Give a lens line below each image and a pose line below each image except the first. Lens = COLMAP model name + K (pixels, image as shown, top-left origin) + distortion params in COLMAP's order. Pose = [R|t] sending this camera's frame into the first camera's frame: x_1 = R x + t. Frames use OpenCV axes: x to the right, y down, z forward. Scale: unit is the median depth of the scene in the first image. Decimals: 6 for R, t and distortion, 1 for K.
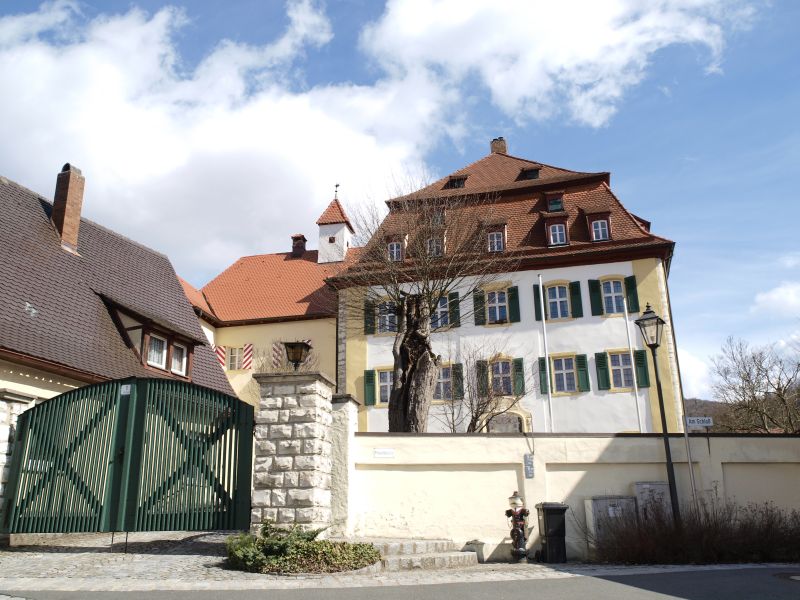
lens RADIAL K [[735.3, 0, 400.0], [0, 735.3, 300.0], [0, 0, 1]] dist [-0.055279, 0.005913]
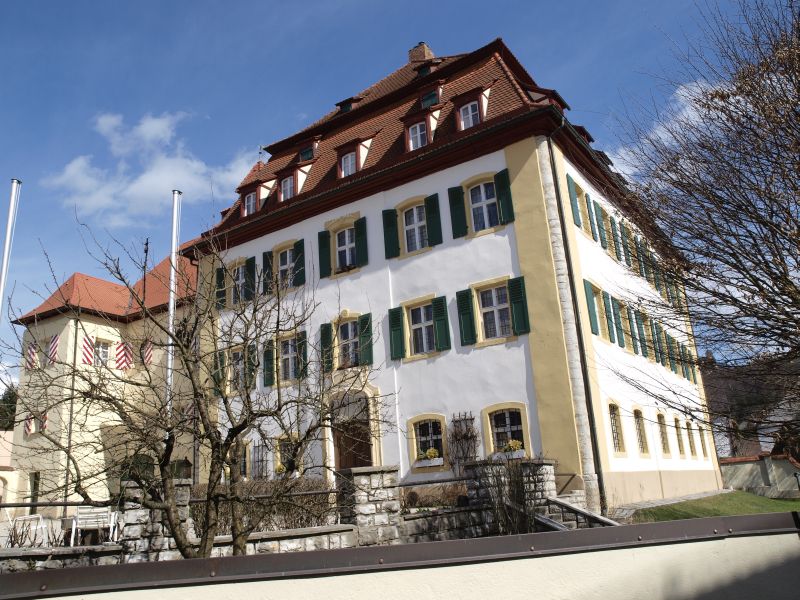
lens RADIAL K [[659.9, 0, 400.0], [0, 659.9, 300.0], [0, 0, 1]] dist [-0.113623, 0.154189]
pose [[0.934468, -0.142399, -0.326331, 0.415374], [0.152789, 0.988239, 0.006289, 0.067625], [0.321597, -0.055737, 0.945235, 0.402240]]
